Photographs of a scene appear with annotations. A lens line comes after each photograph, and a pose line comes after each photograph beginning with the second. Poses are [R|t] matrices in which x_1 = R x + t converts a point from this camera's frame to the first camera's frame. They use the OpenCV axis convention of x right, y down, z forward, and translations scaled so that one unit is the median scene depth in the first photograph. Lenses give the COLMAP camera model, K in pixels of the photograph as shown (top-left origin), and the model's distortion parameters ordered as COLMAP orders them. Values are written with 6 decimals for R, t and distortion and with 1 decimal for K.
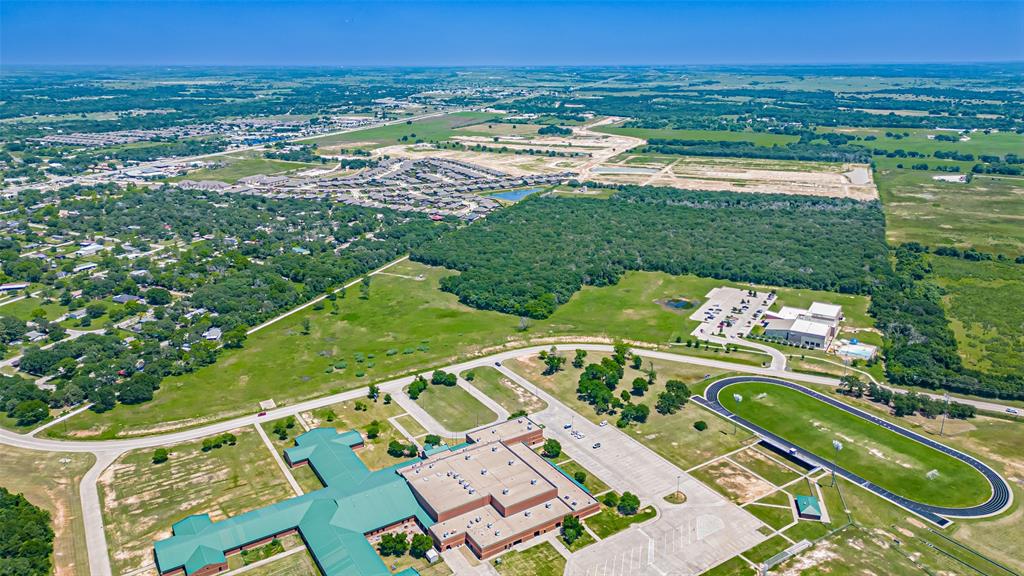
lens RADIAL K [[716.1, 0, 508.9], [0, 716.1, 286.8], [0, 0, 1]] dist [0.071720, -0.076227]
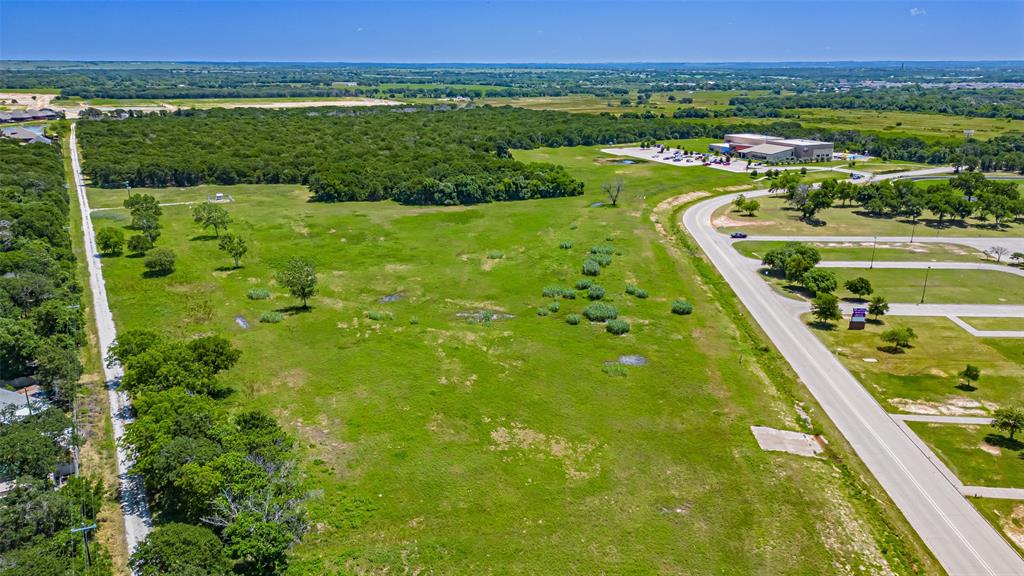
lens RADIAL K [[716.1, 0, 506.6], [0, 716.1, 292.1], [0, 0, 1]] dist [0.071720, -0.076227]
pose [[0.595281, -0.239479, 0.767001, -0.417266], [0.240767, 0.963855, 0.114080, 0.038497], [-0.766598, 0.116759, 0.631423, 0.645172]]
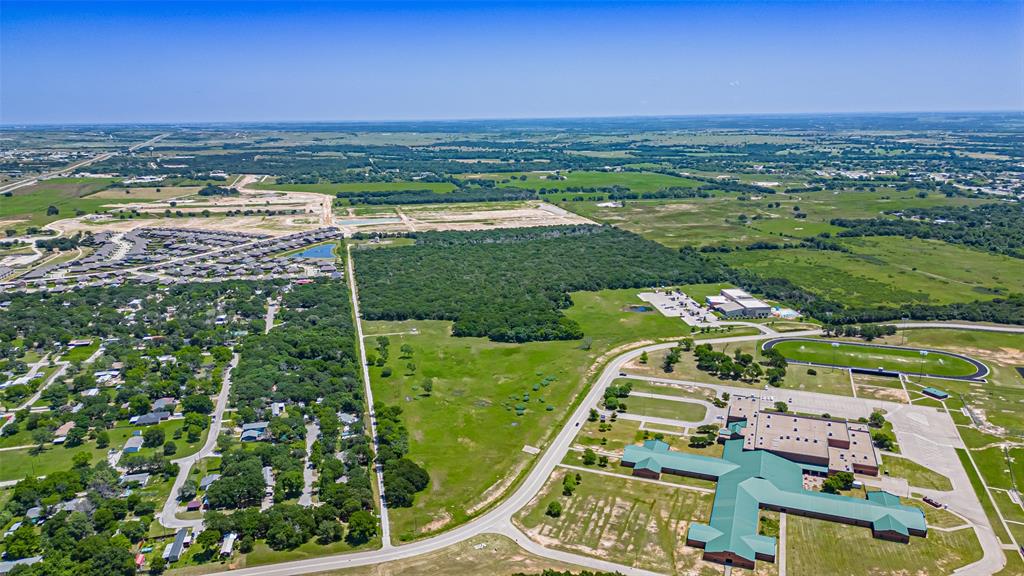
lens RADIAL K [[716.1, 0, 507.2], [0, 716.1, 290.6], [0, 0, 1]] dist [0.071720, -0.076227]
pose [[0.800866, -0.149271, 0.579941, -0.650195], [0.189034, 0.981935, -0.008306, -0.039621], [-0.568225, 0.116280, 0.814616, 0.121749]]
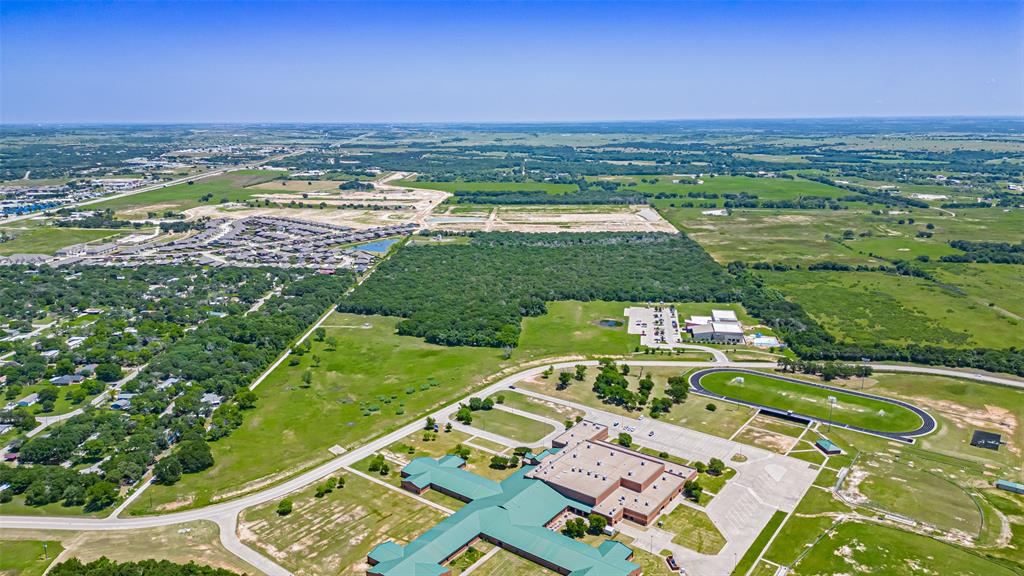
lens RADIAL K [[716.1, 0, 507.7], [0, 716.1, 287.9], [0, 0, 1]] dist [0.071720, -0.076227]
pose [[0.935833, -0.084021, 0.342283, -0.312442], [0.108602, 0.992658, -0.053259, 0.010627], [-0.335295, 0.087014, 0.938086, -0.045339]]
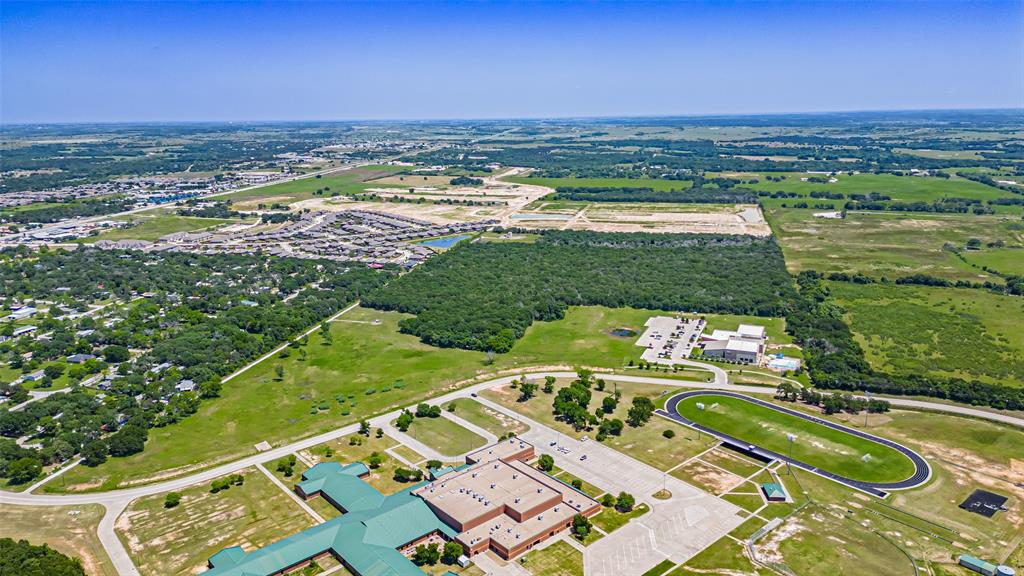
lens RADIAL K [[716.1, 0, 508.4], [0, 716.1, 288.1], [0, 0, 1]] dist [0.071720, -0.076227]
pose [[0.989318, -0.045092, 0.138623, -0.084770], [0.054238, 0.996544, -0.062922, 0.014990], [-0.135306, 0.069768, 0.988344, -0.062769]]
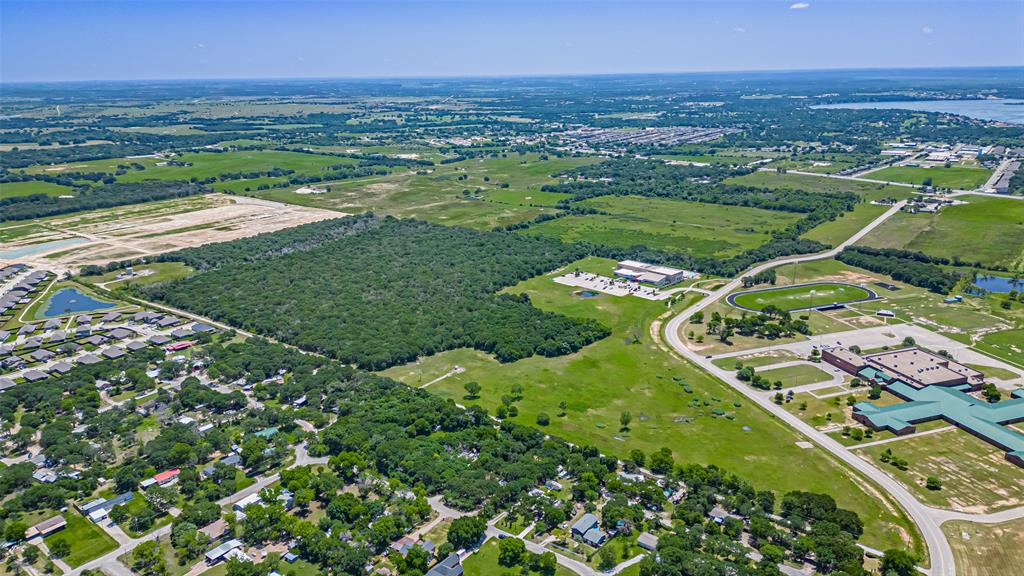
lens RADIAL K [[716.1, 0, 507.4], [0, 716.1, 295.4], [0, 0, 1]] dist [0.071720, -0.076227]
pose [[0.242003, -0.290415, 0.925794, -0.965505], [0.306284, 0.928235, 0.211117, -0.282928], [-0.920665, 0.232464, 0.313585, 0.725942]]
